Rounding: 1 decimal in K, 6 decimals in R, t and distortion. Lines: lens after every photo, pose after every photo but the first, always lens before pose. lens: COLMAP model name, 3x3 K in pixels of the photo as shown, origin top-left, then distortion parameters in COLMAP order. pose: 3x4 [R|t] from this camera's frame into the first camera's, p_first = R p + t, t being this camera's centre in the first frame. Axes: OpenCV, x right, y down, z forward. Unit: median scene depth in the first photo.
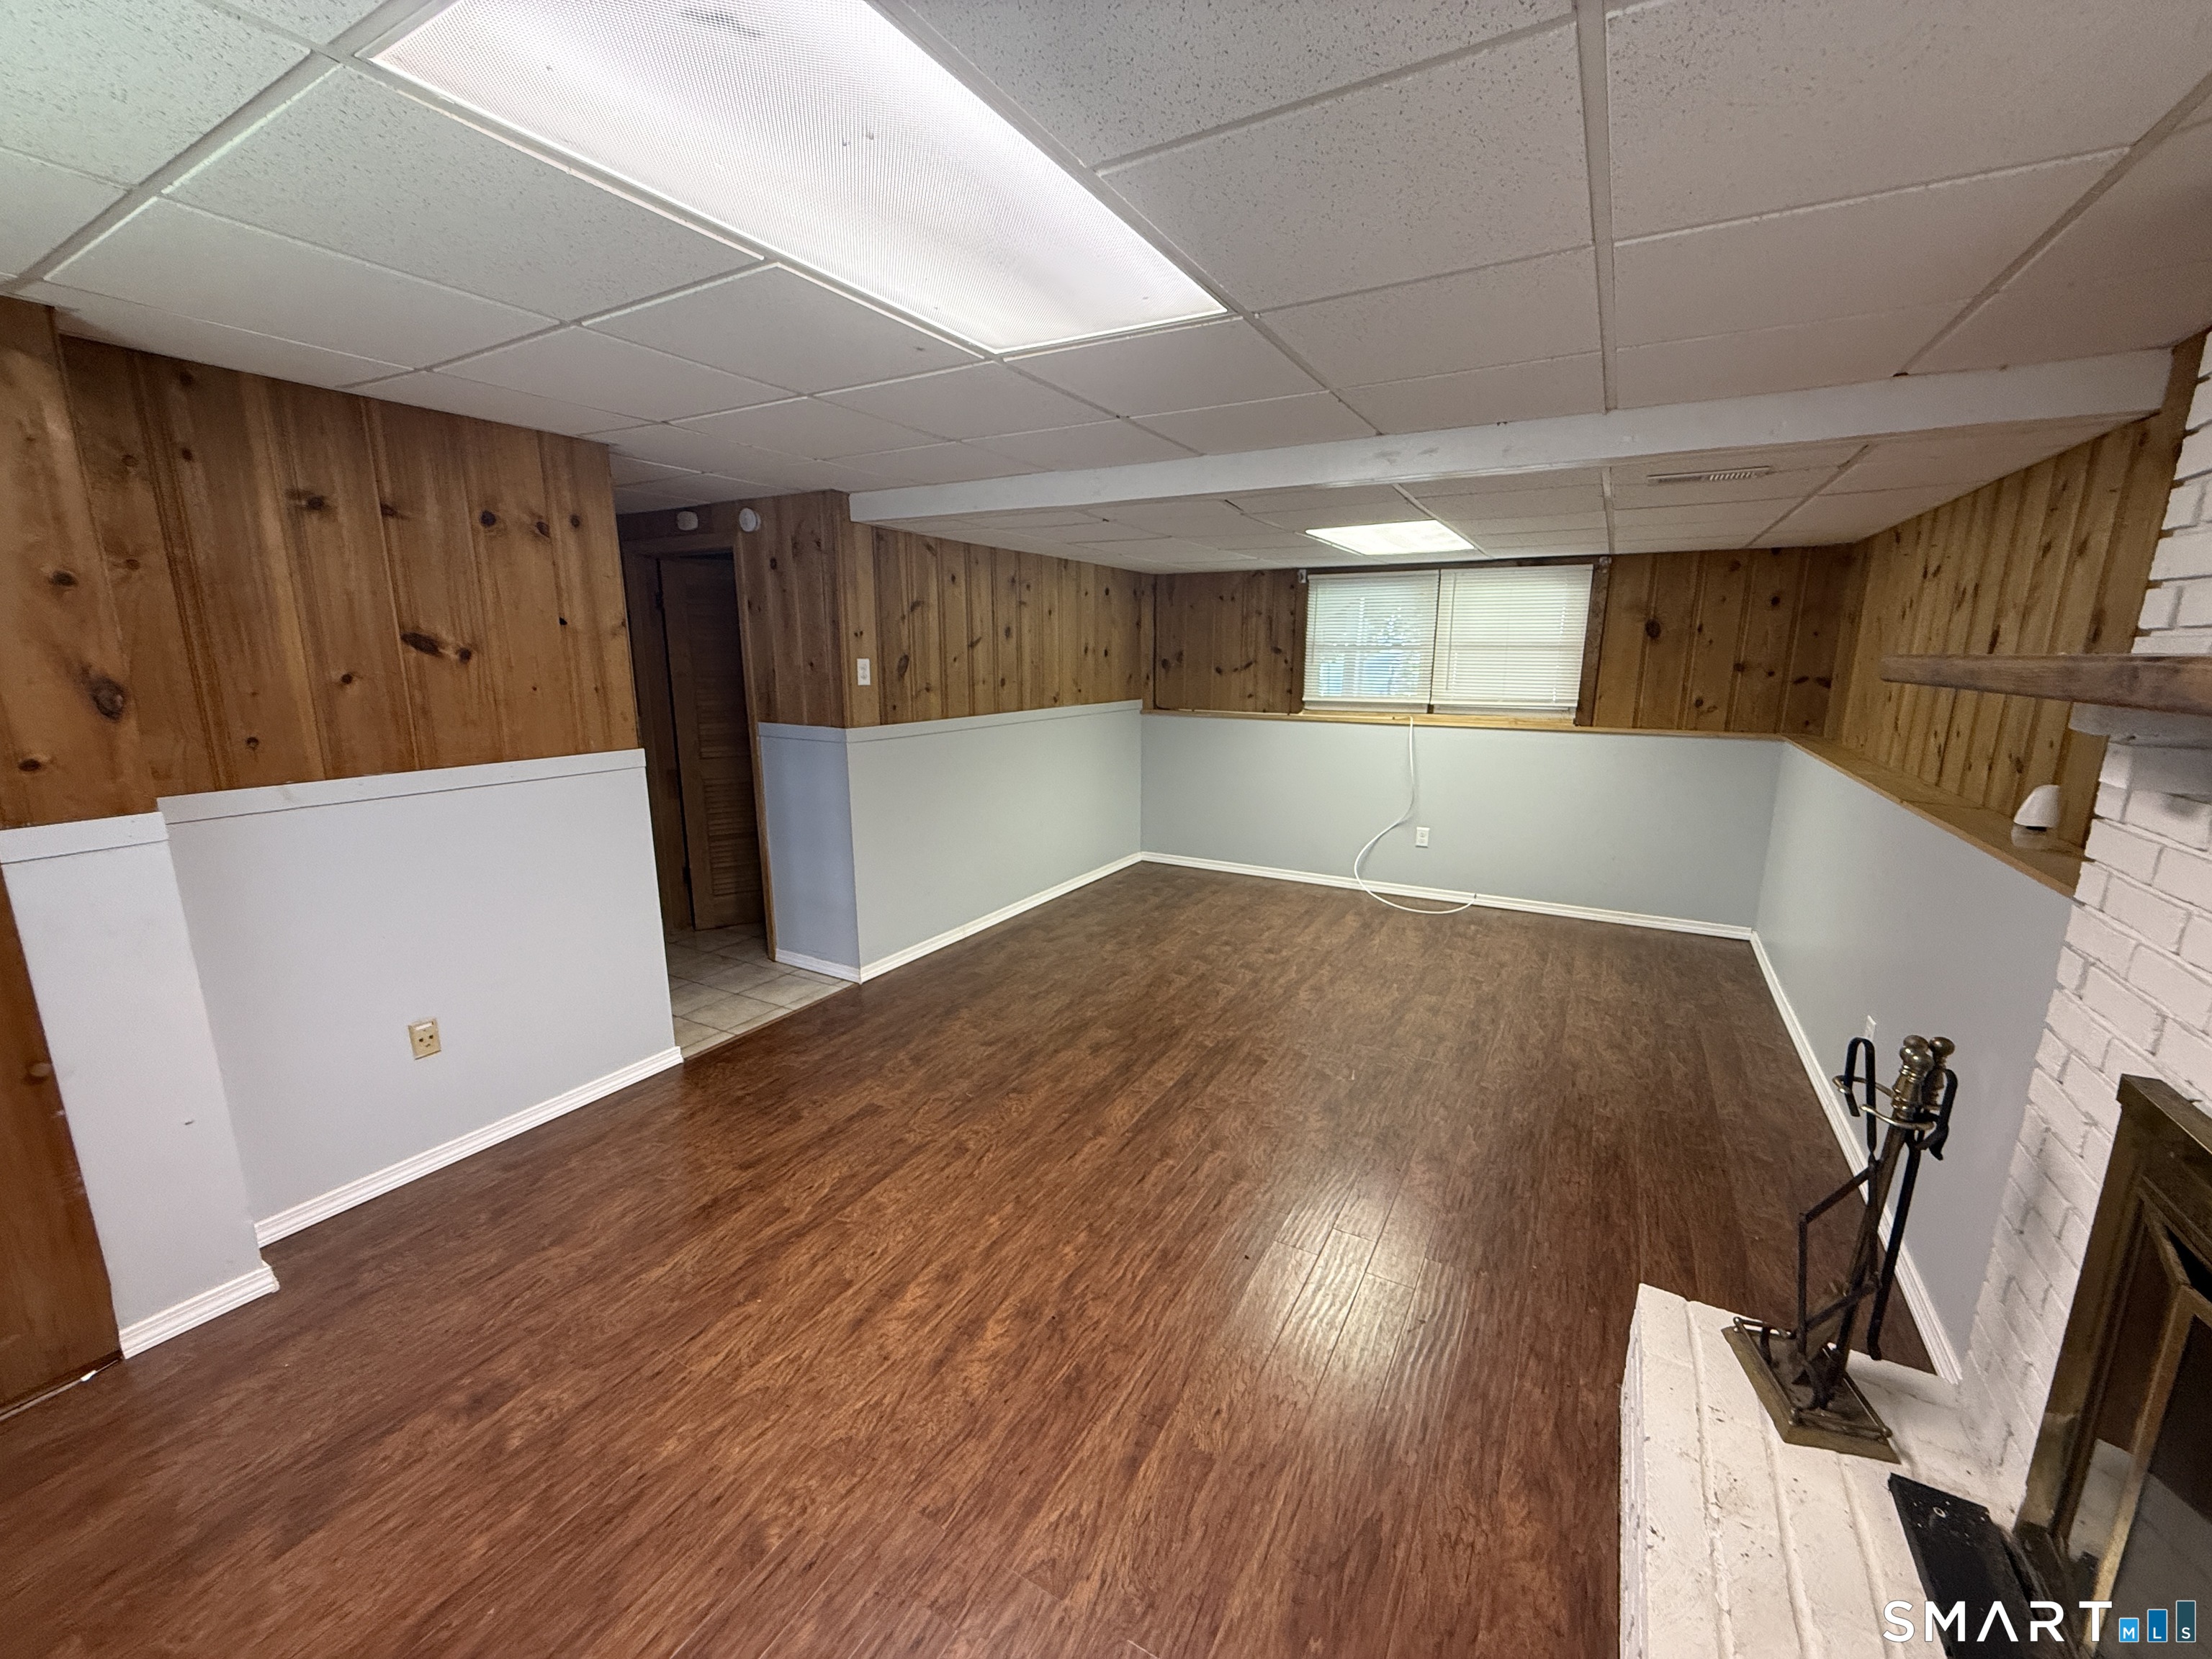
lens RADIAL K [[889.3, 0, 1103.5], [0, 889.3, 832.8], [0, 0, 1]] dist [-0.002738, -0.000193]
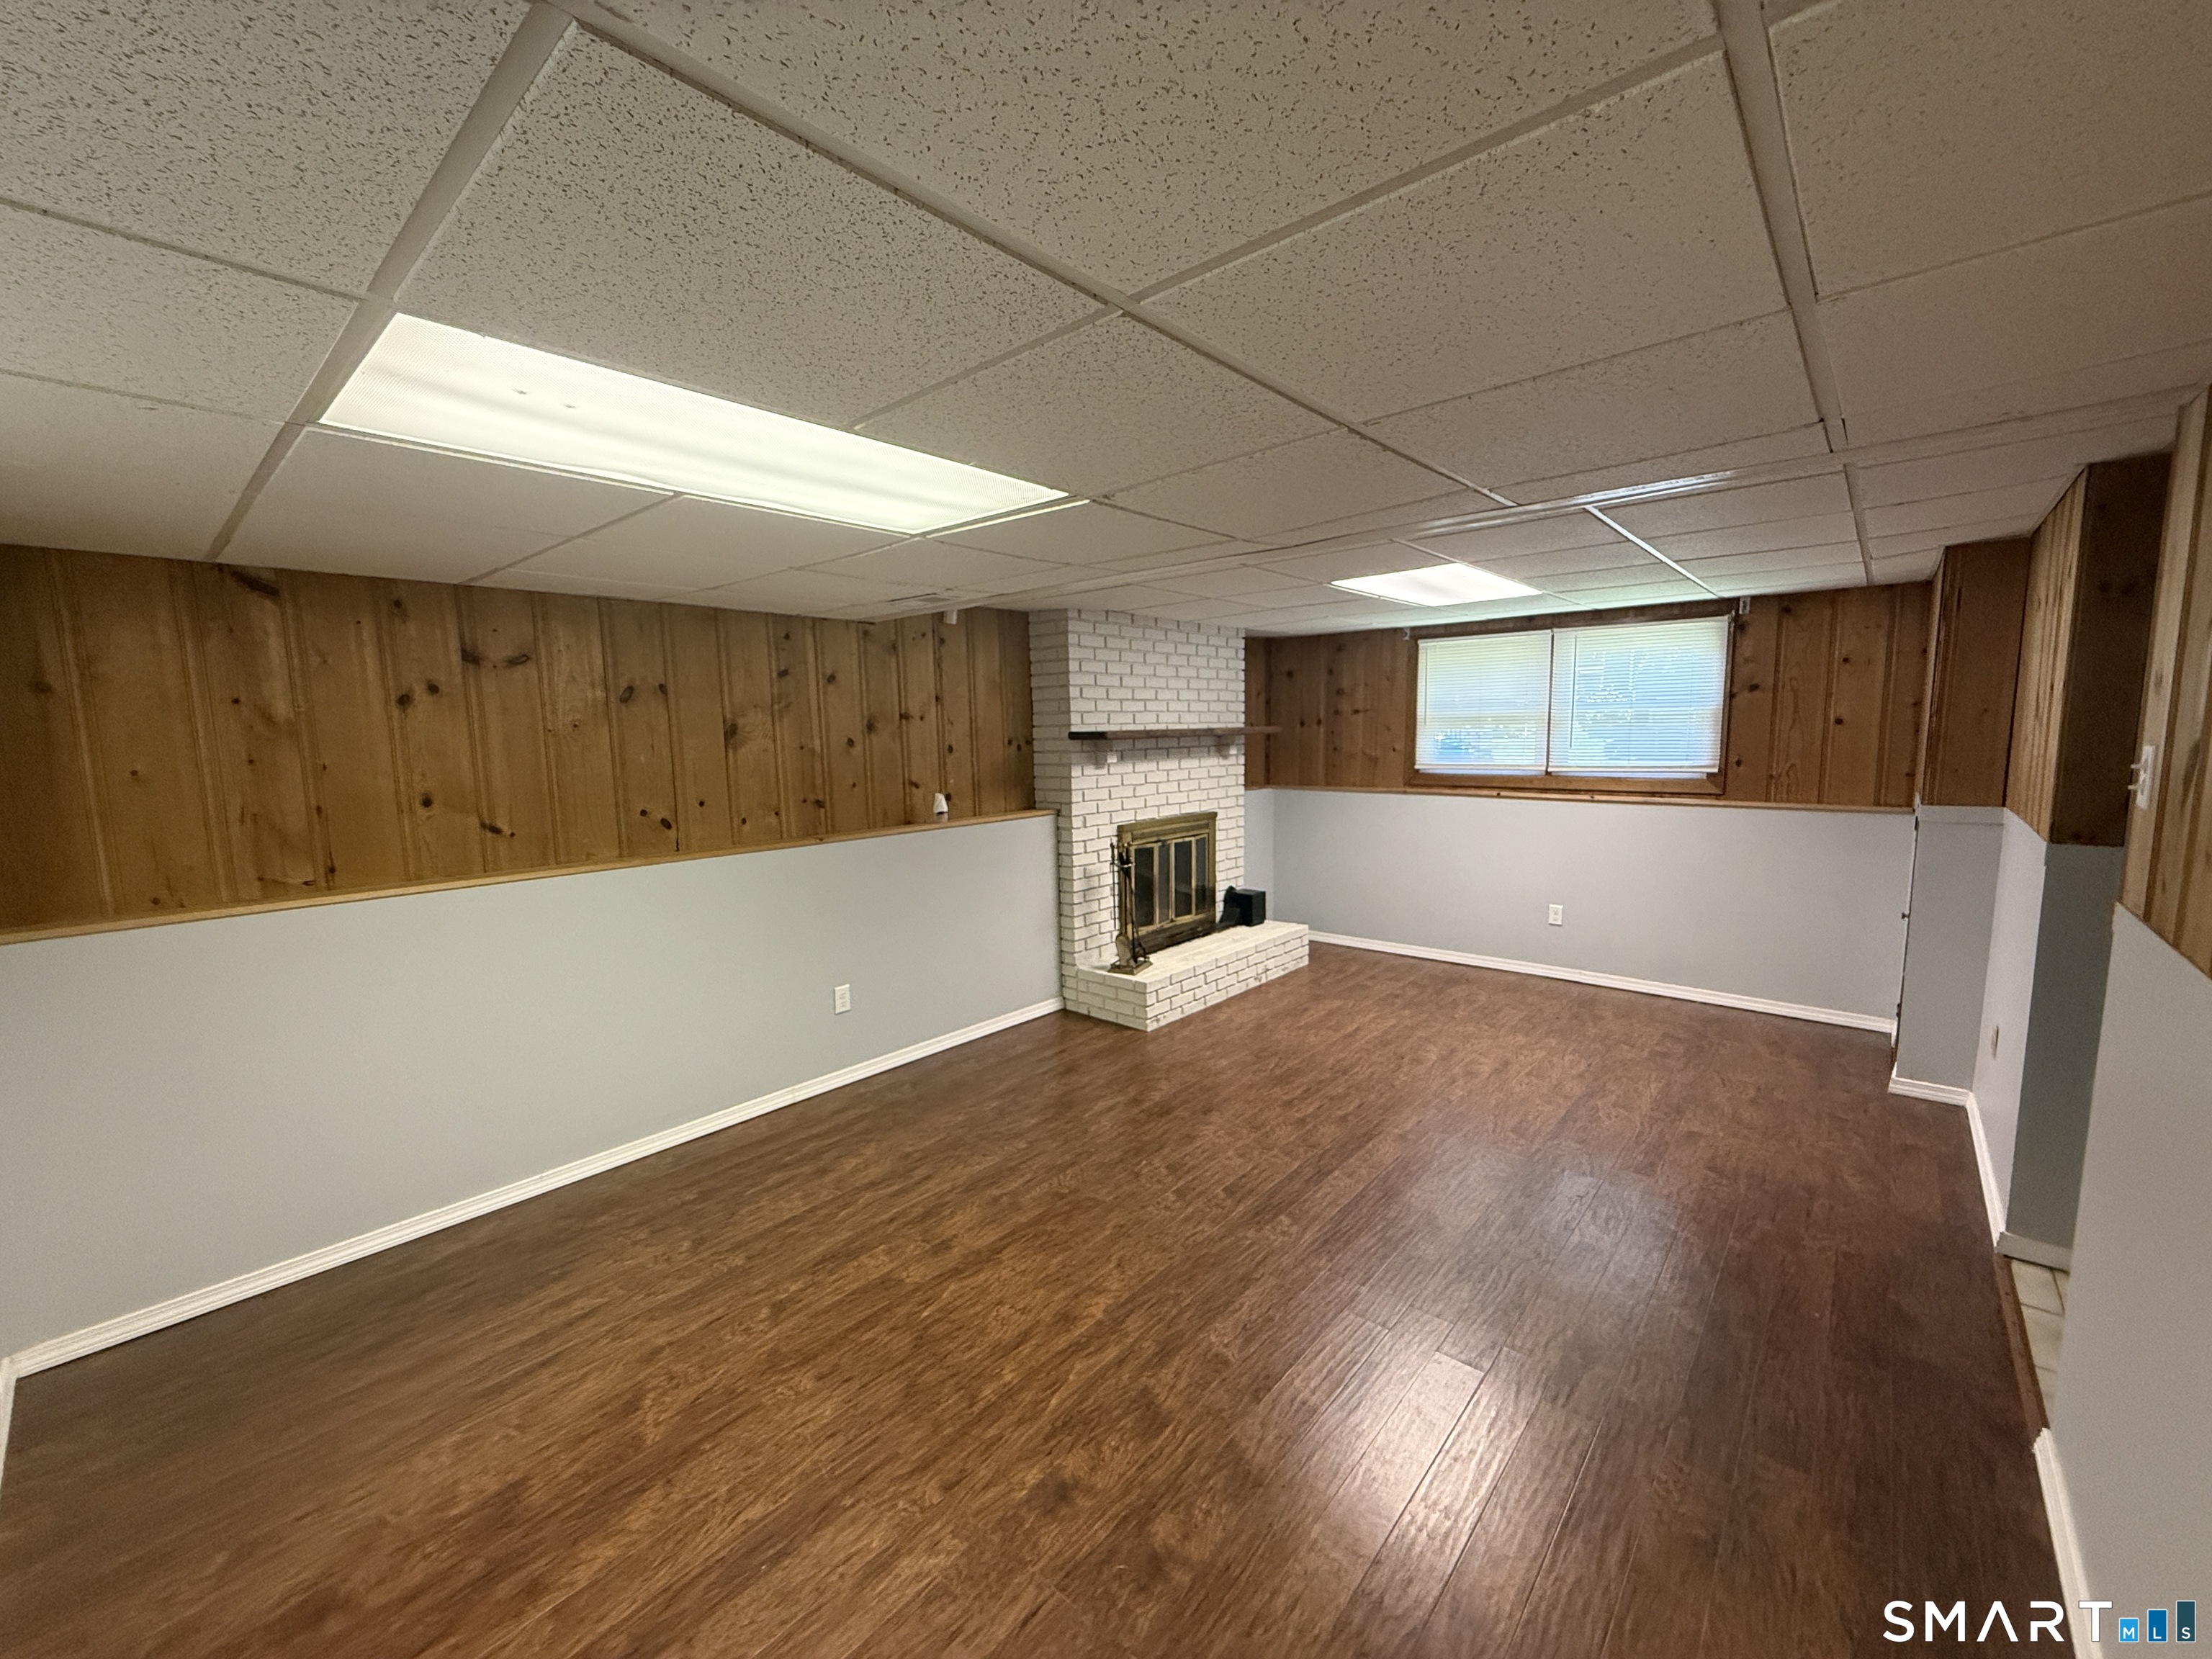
lens RADIAL K [[889.3, 0, 1104.7], [0, 889.3, 833.4], [0, 0, 1]] dist [-0.002738, -0.000193]
pose [[-0.980152, -0.008818, 0.198052, 0.116907], [0.055203, 0.947360, 0.315377, -0.333059], [-0.190408, 0.320050, -0.928069, 1.586385]]
